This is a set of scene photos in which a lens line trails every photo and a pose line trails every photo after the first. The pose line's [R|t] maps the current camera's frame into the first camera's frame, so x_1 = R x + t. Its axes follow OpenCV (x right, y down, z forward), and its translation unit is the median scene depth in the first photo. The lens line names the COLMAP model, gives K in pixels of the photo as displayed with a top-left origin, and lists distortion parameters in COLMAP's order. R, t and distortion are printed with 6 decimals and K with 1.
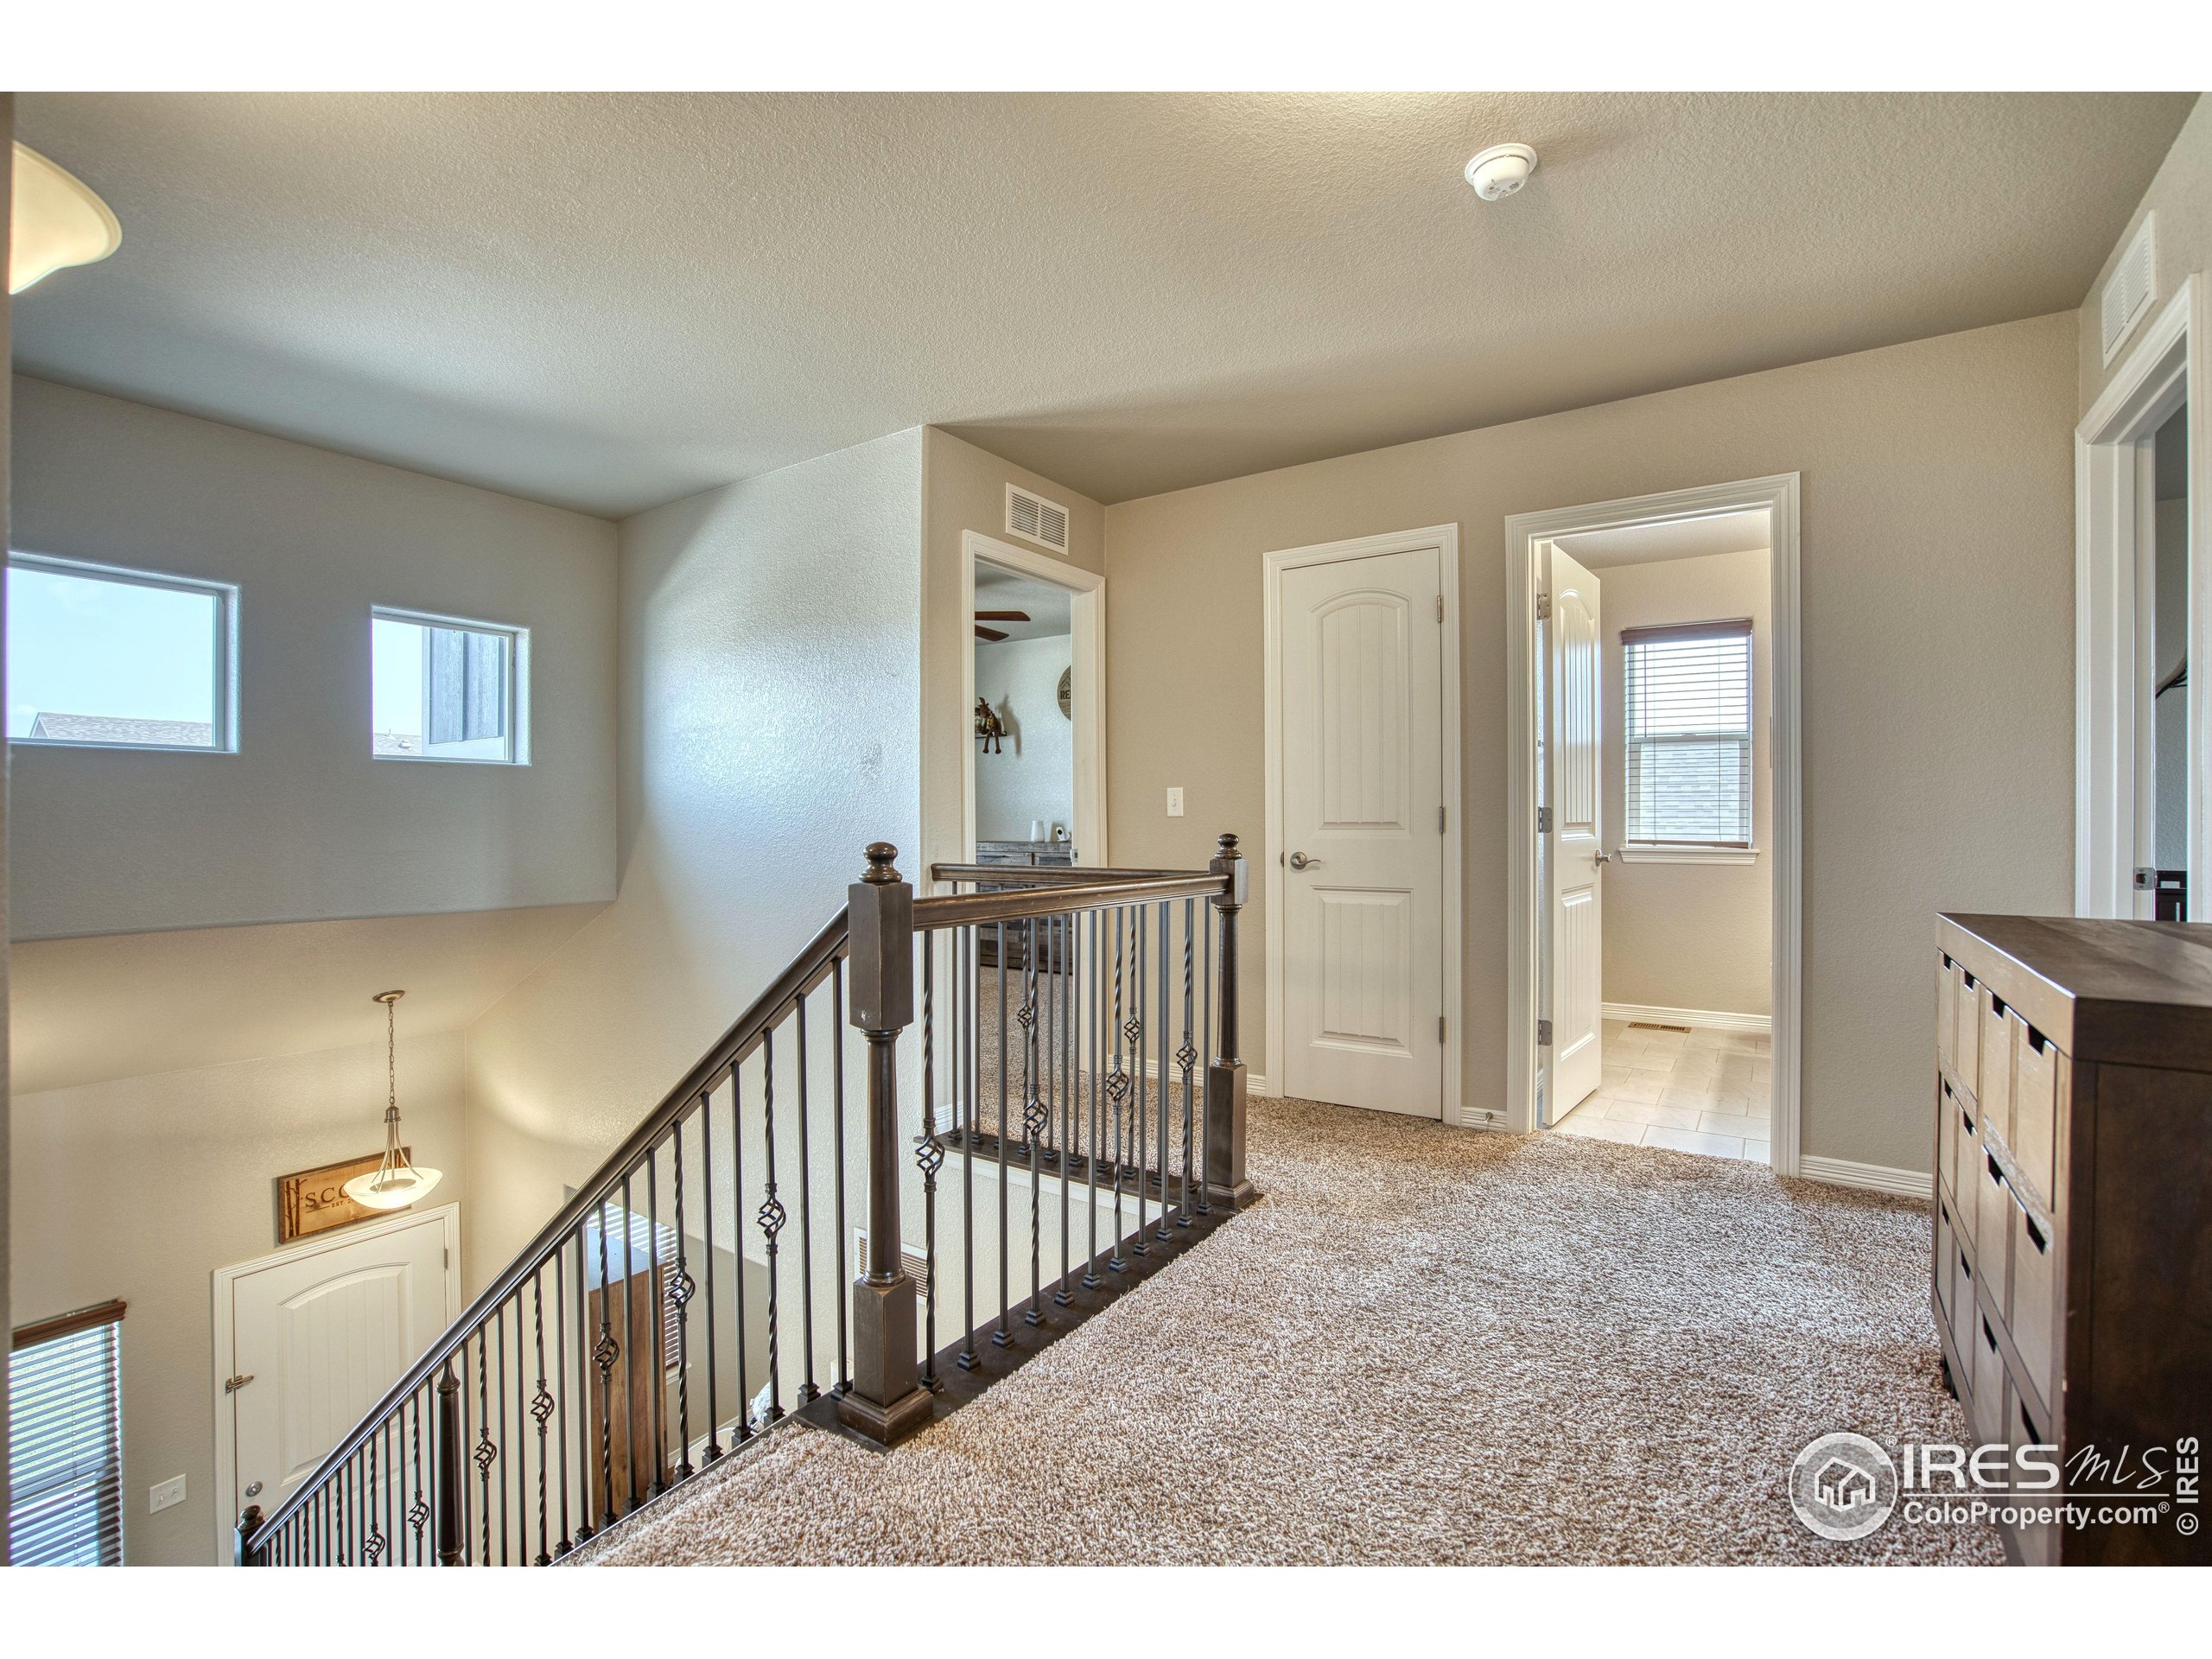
lens RADIAL K [[1021.8, 0, 1098.2], [0, 1021.8, 818.6], [0, 0, 1]] dist [-0.001171, -0.000579]
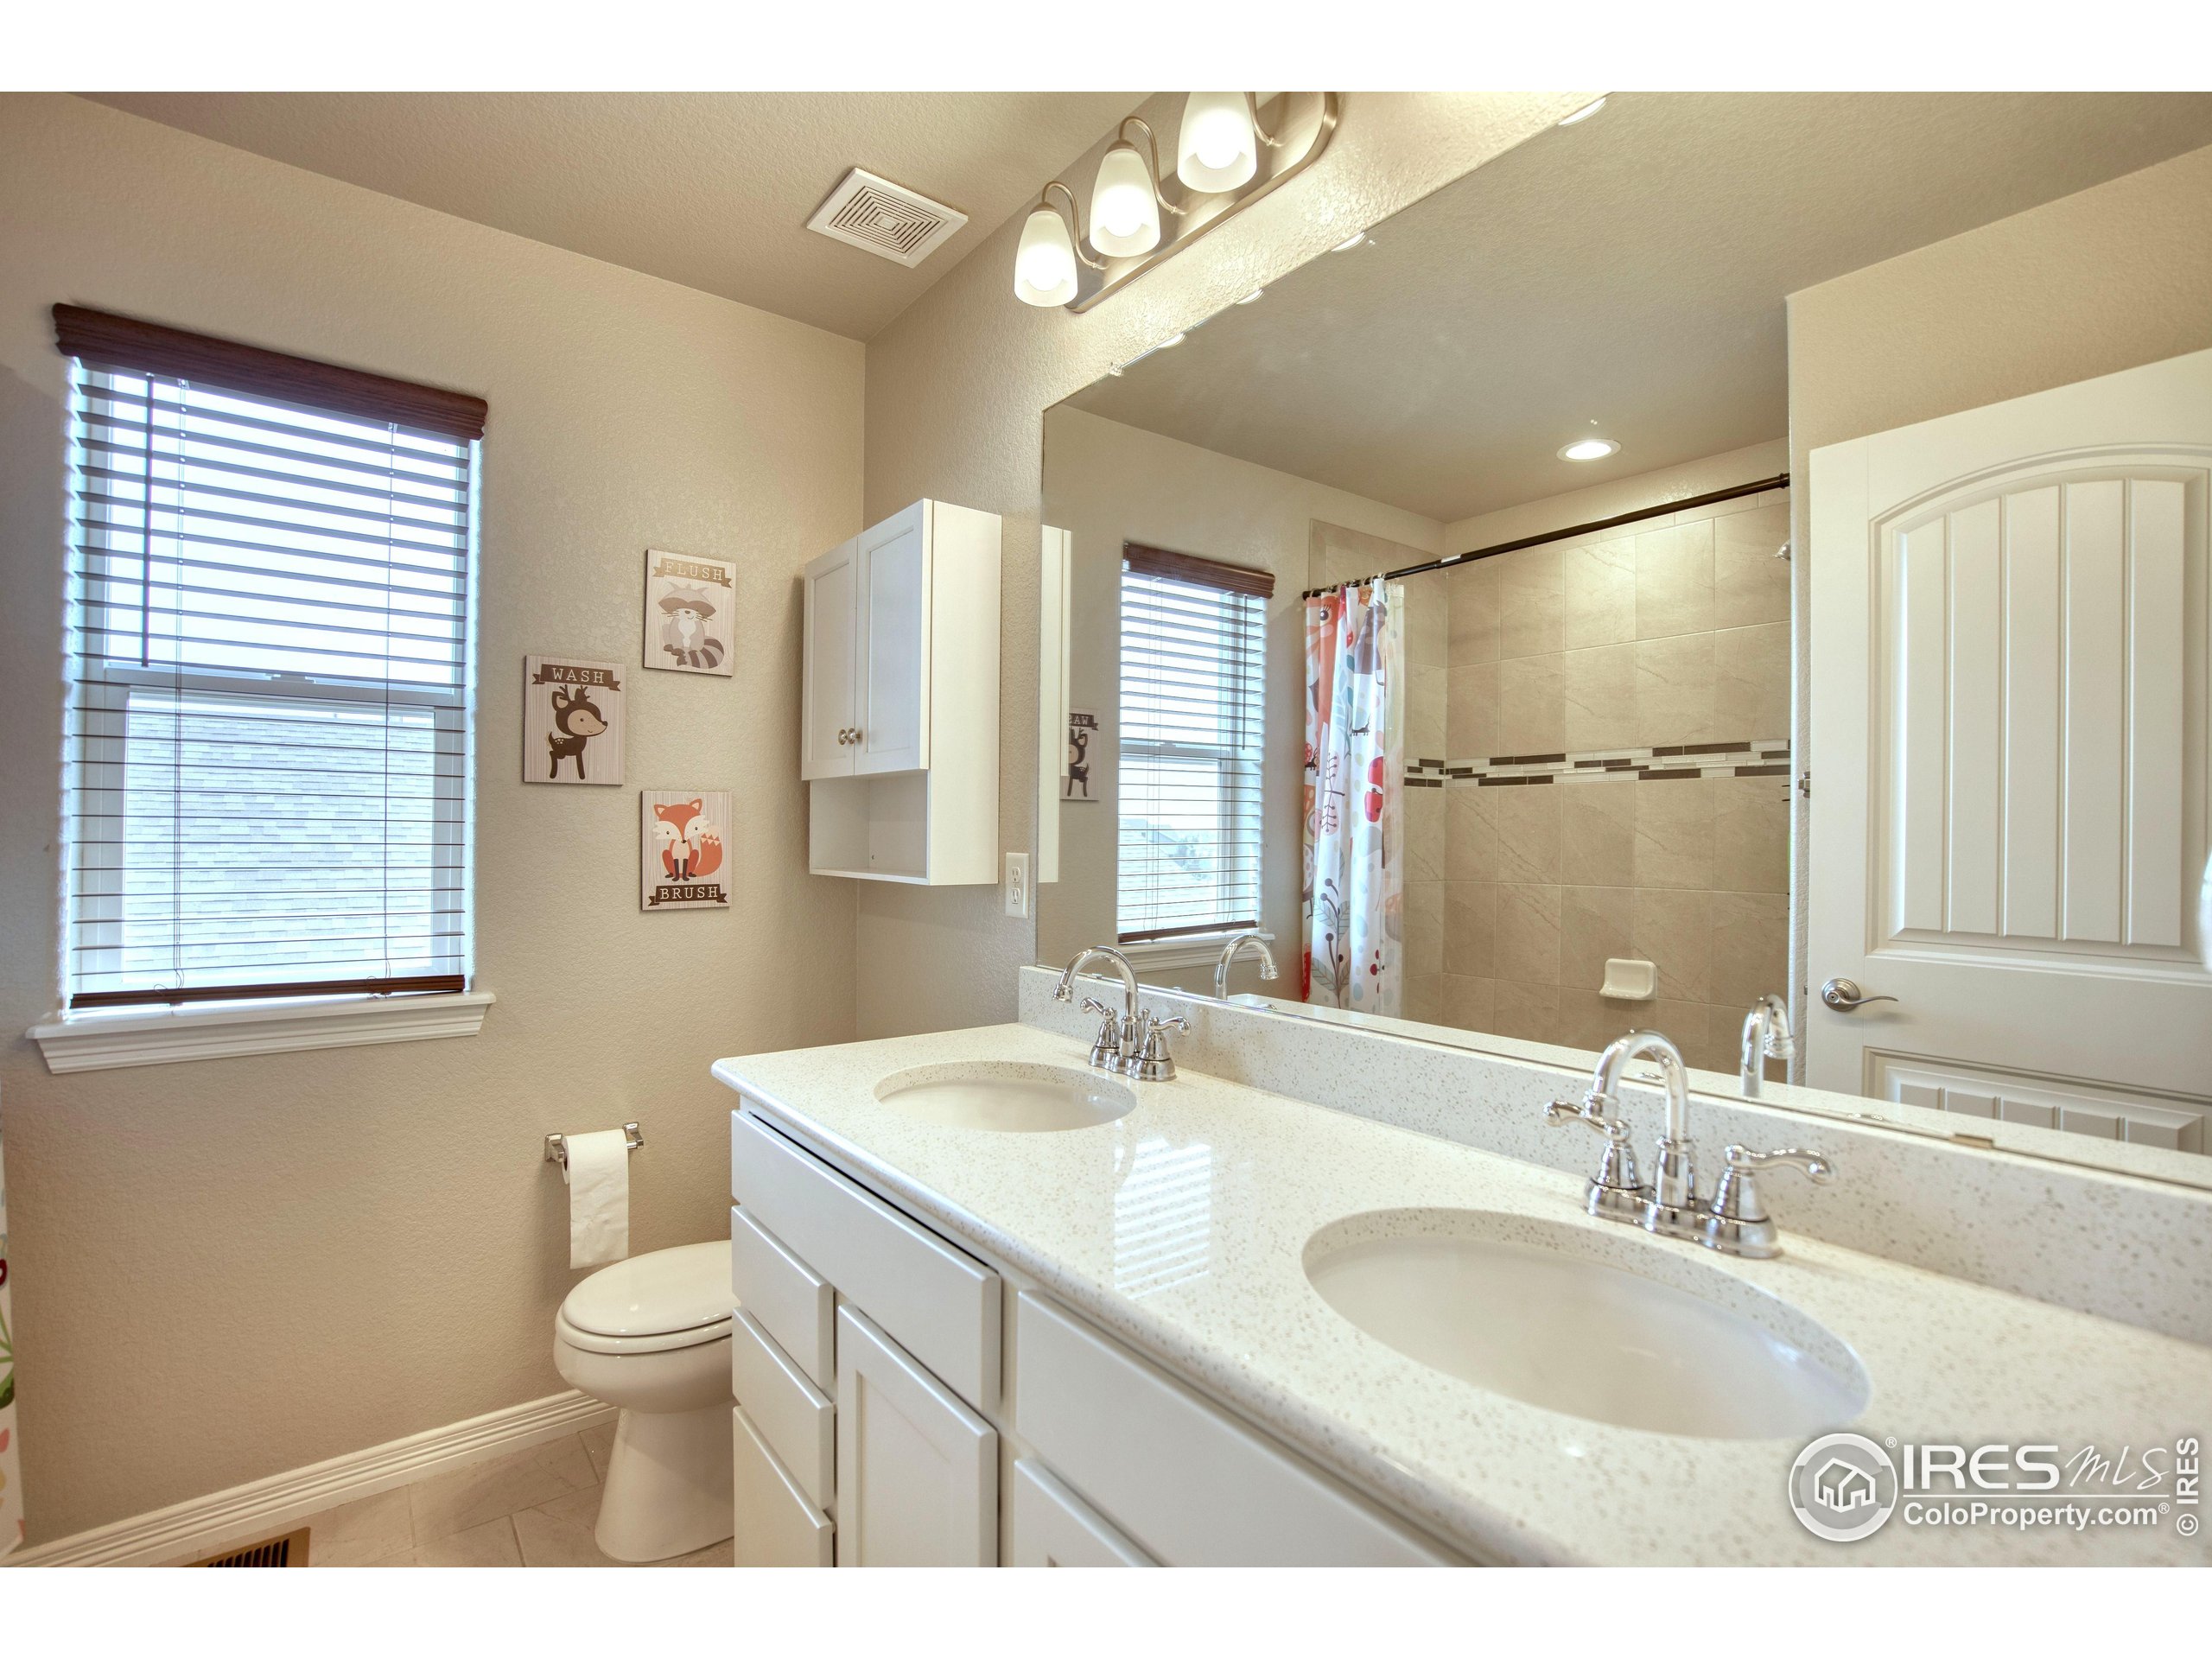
lens RADIAL K [[1021.8, 0, 1091.9], [0, 1021.8, 820.9], [0, 0, 1]] dist [-0.001171, -0.000579]
pose [[0.322613, 0.009665, 0.946482, 0.288484], [-0.009227, 0.999932, -0.007065, -0.028292], [-0.946486, -0.006454, 0.322680, 0.539410]]
